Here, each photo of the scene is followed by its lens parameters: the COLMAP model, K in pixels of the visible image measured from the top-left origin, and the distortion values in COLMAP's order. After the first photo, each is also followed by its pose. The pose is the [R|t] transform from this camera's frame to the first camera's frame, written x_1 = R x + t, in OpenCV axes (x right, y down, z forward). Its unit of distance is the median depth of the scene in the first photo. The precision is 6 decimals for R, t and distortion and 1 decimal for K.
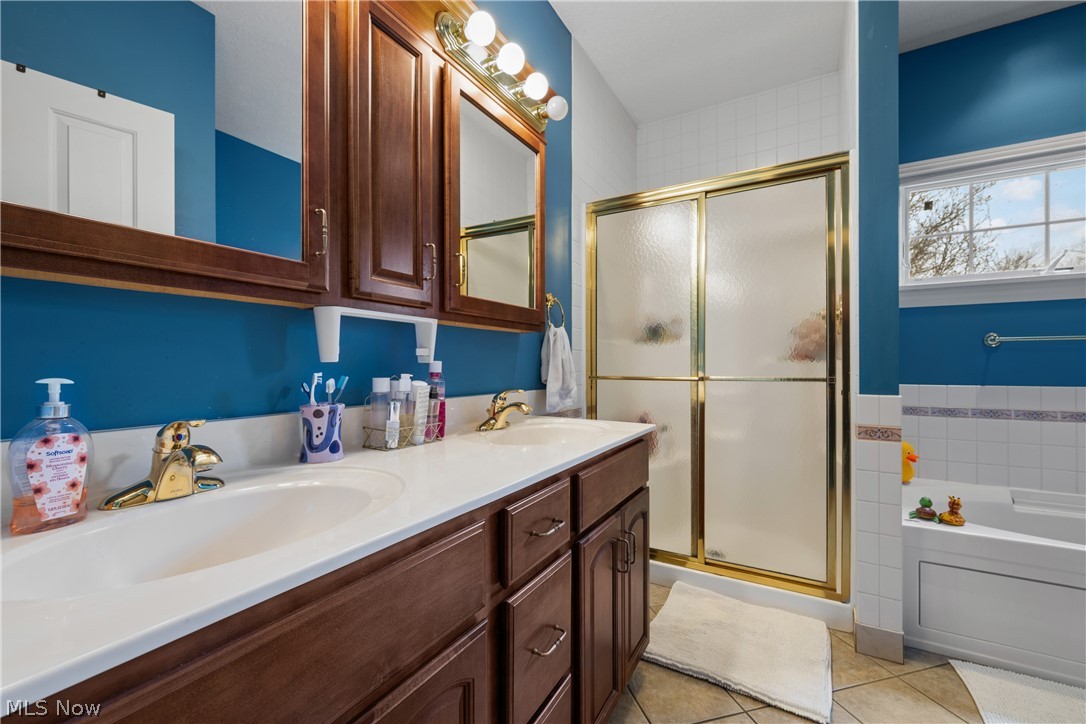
lens RADIAL K [[446.6, 0, 540.7], [0, 446.6, 364.4], [0, 0, 1]] dist [-0.013200, -0.000214]
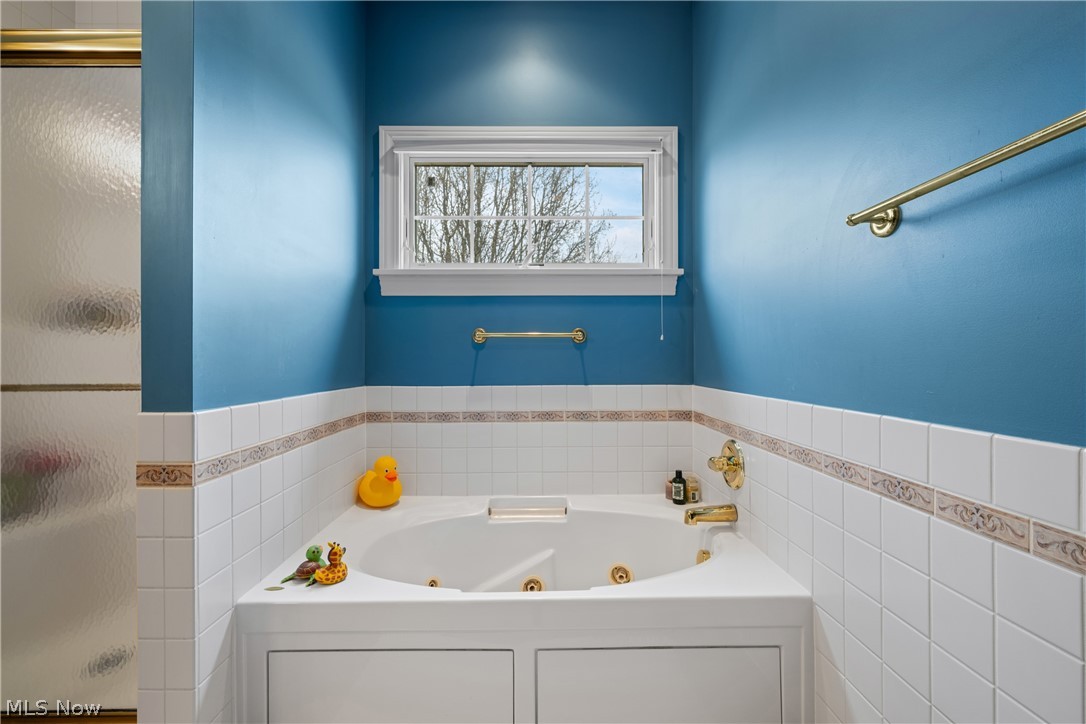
lens RADIAL K [[446.6, 0, 537.8], [0, 446.6, 359.8], [0, 0, 1]] dist [-0.013200, -0.000214]
pose [[0.851053, -0.003938, 0.525065, 0.672912], [0.011820, 0.999862, -0.011660, 0.006585], [-0.524947, 0.016129, 0.850982, 0.151760]]
